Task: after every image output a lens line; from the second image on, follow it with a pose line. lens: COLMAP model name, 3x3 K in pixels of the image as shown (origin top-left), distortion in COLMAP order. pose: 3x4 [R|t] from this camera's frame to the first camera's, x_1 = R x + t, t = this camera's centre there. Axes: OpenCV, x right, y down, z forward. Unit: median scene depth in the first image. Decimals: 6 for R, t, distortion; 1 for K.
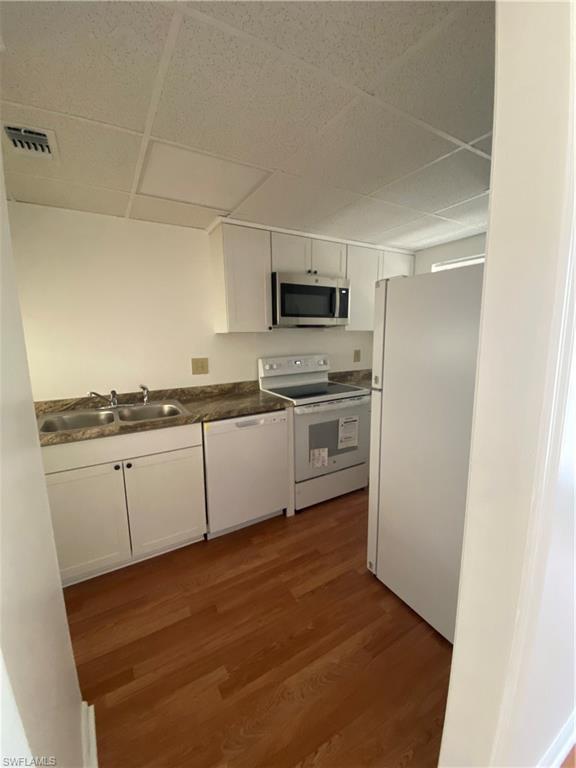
lens RADIAL K [[312.7, 0, 292.1], [0, 312.7, 383.5], [0, 0, 1]] dist [-0.004581, -0.001679]
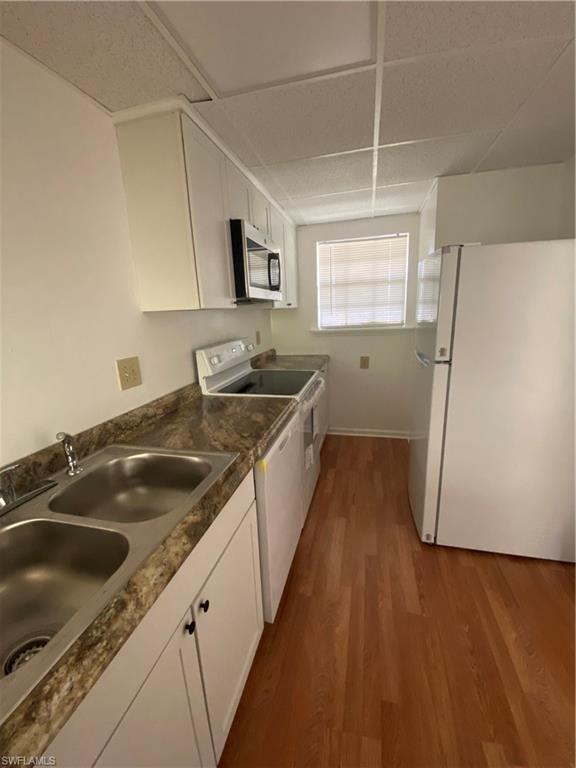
lens RADIAL K [[312.7, 0, 285.6], [0, 312.7, 385.2], [0, 0, 1]] dist [-0.004581, -0.001679]
pose [[0.712548, -0.177400, 0.678826, -0.548851], [0.143659, 0.983898, 0.106331, -0.060852], [-0.686758, 0.021753, 0.726560, 0.466627]]
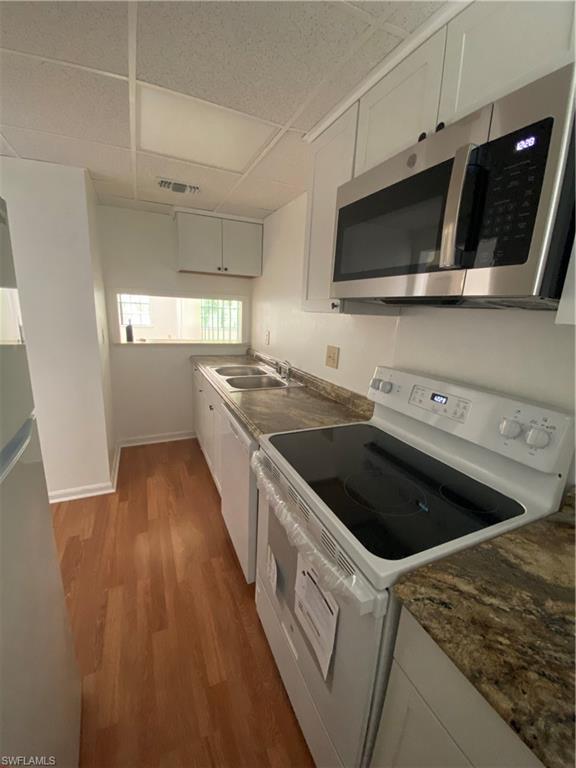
lens RADIAL K [[312.7, 0, 284.3], [0, 312.7, 381.9], [0, 0, 1]] dist [-0.004581, -0.001679]
pose [[-0.120492, 0.231482, -0.965348, 0.538719], [-0.199404, 0.946970, 0.251964, -0.189474], [0.972481, 0.222854, -0.067944, 1.086345]]
